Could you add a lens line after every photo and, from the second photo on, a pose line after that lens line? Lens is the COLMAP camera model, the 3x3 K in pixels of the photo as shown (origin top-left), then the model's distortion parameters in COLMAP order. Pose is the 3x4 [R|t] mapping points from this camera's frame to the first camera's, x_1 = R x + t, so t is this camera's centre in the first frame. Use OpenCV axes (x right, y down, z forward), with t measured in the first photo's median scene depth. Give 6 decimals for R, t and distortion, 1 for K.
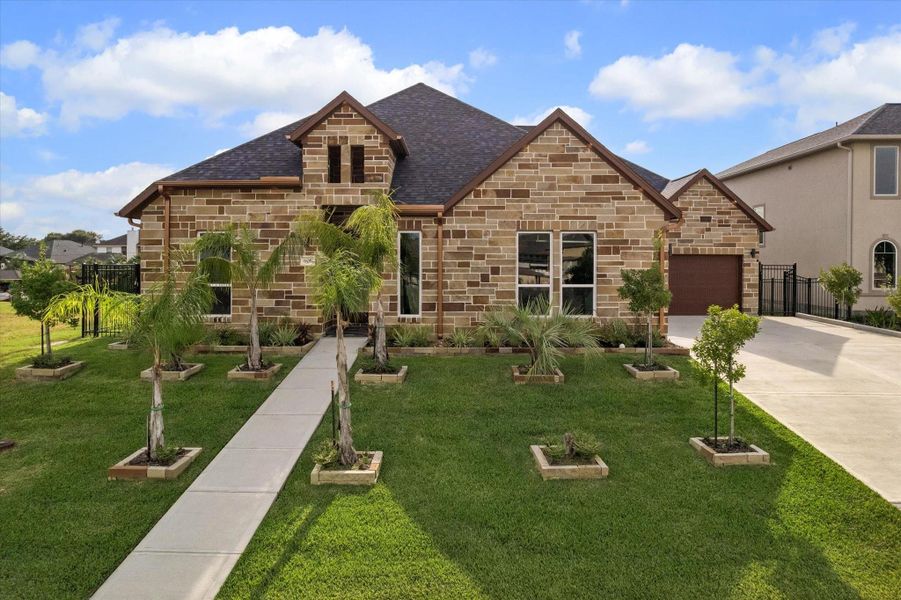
lens RADIAL K [[578.8, 0, 454.2], [0, 578.8, 280.3], [0, 0, 1]] dist [-0.035421, 0.000489]
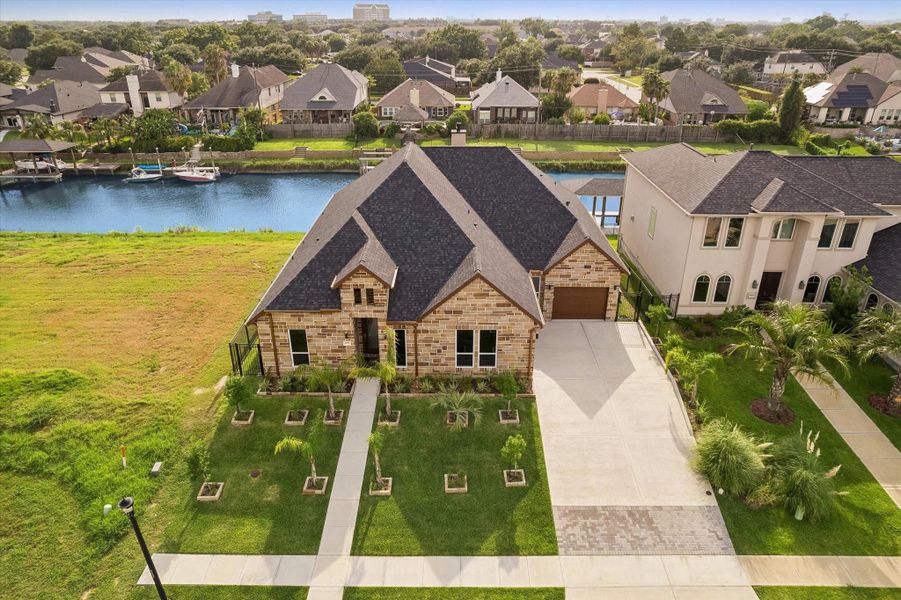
lens RADIAL K [[587.5, 0, 452.3], [0, 587.5, 313.9], [0, 0, 1]] dist [-0.034222, -0.000420]
pose [[0.999986, 0.003664, -0.003809, 0.104239], [-0.001711, 0.906294, 0.422644, -0.951262], [0.005000, -0.422632, 0.906288, -0.732136]]
